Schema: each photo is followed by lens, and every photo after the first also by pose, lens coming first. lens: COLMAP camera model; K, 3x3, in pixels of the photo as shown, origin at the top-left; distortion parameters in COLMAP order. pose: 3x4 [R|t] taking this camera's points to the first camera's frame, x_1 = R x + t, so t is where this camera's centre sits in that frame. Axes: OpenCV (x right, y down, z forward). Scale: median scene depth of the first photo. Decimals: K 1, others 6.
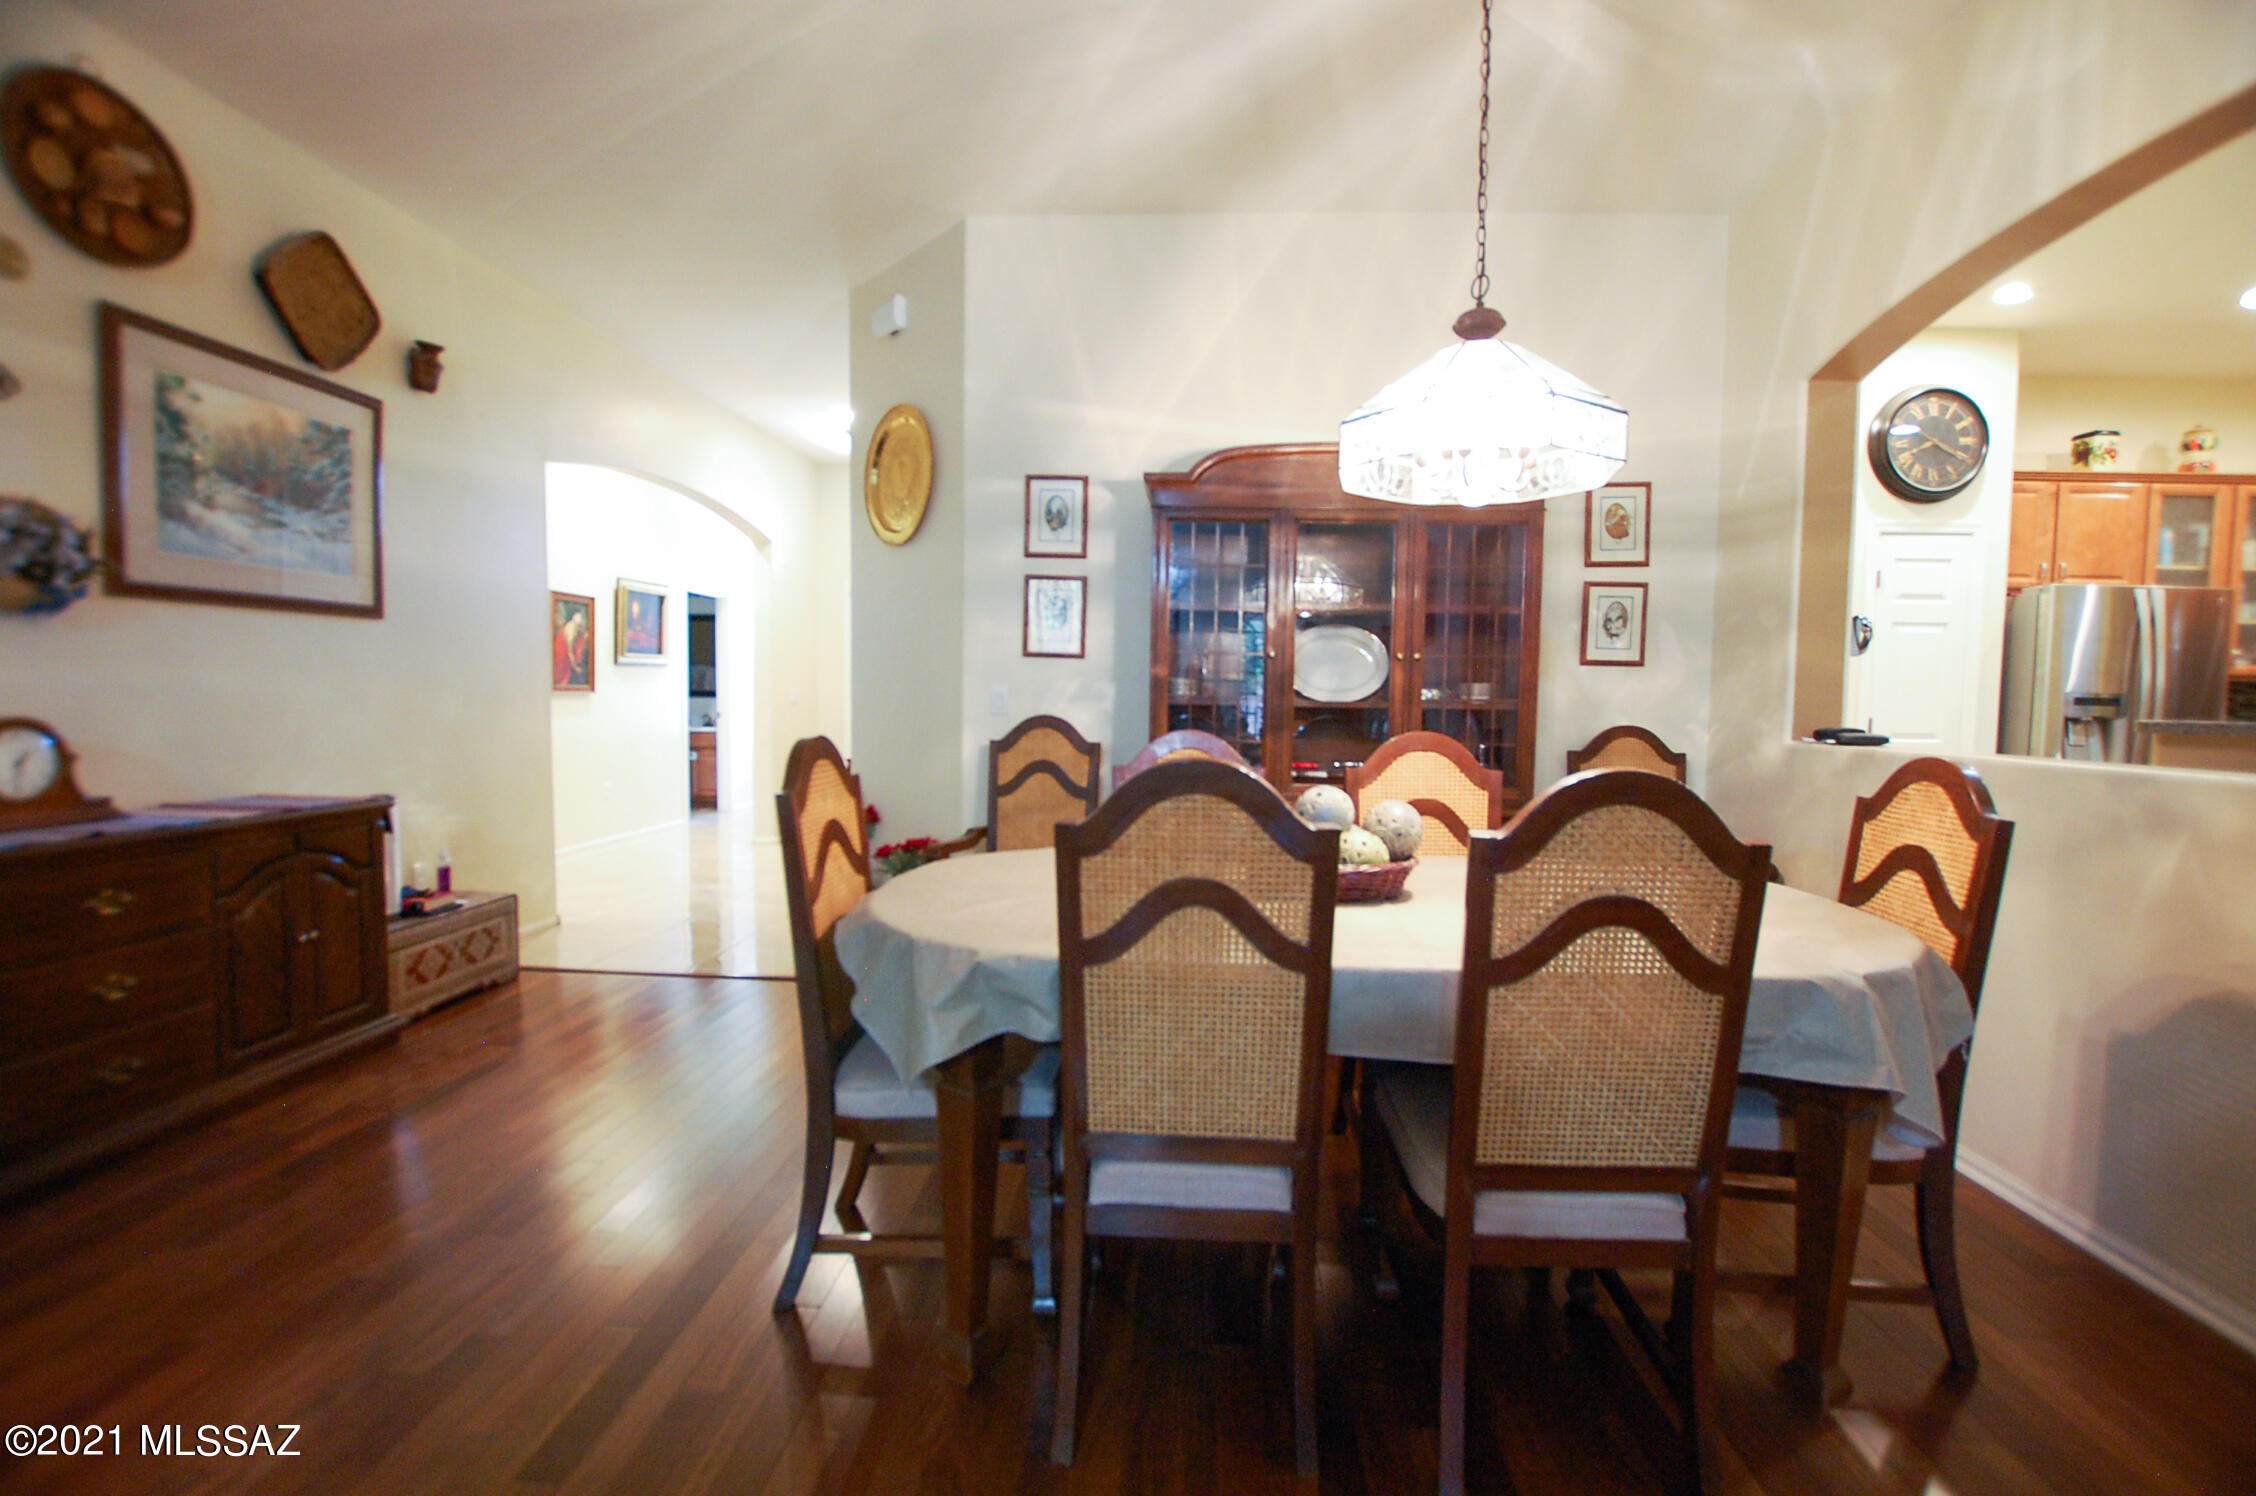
lens RADIAL K [[995.1, 0, 1135.4], [0, 995.1, 743.7], [0, 0, 1]] dist [-0.022346, -0.000296]
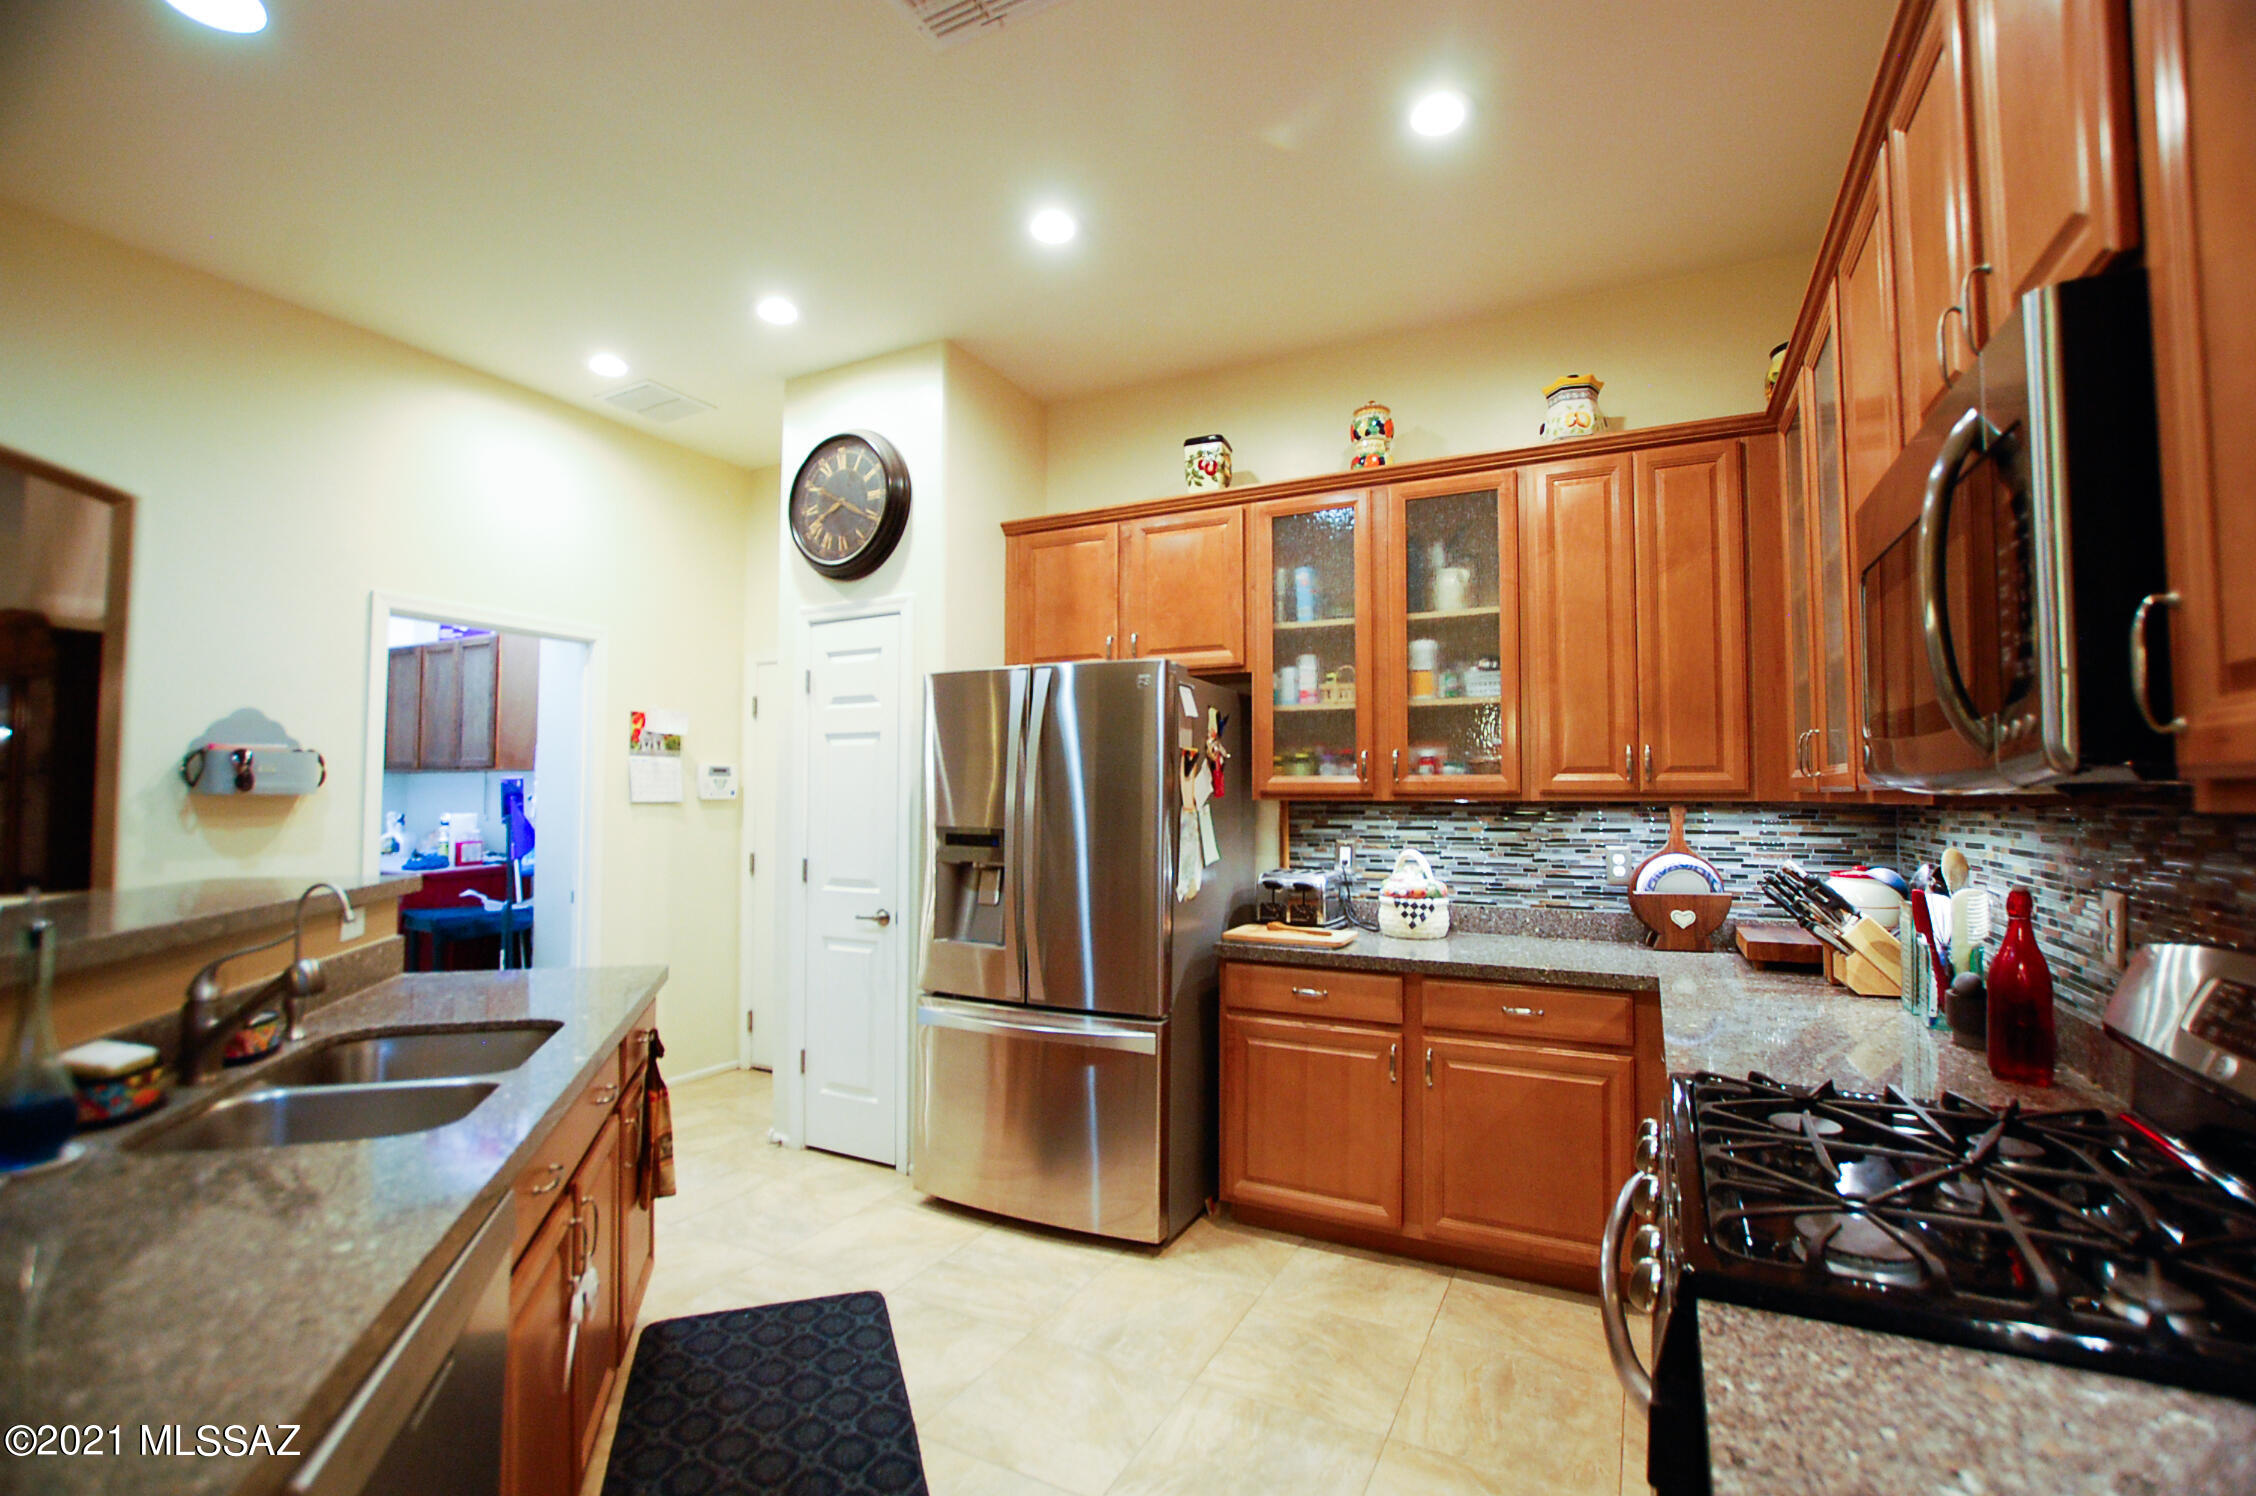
lens RADIAL K [[995.1, 0, 1135.8], [0, 995.1, 755.4], [0, 0, 1]] dist [-0.022346, -0.000296]
pose [[0.911367, -0.030671, -0.410450, 1.331149], [-0.010735, 0.995109, -0.098198, -0.033369], [0.411454, 0.093901, 0.906581, 0.396677]]
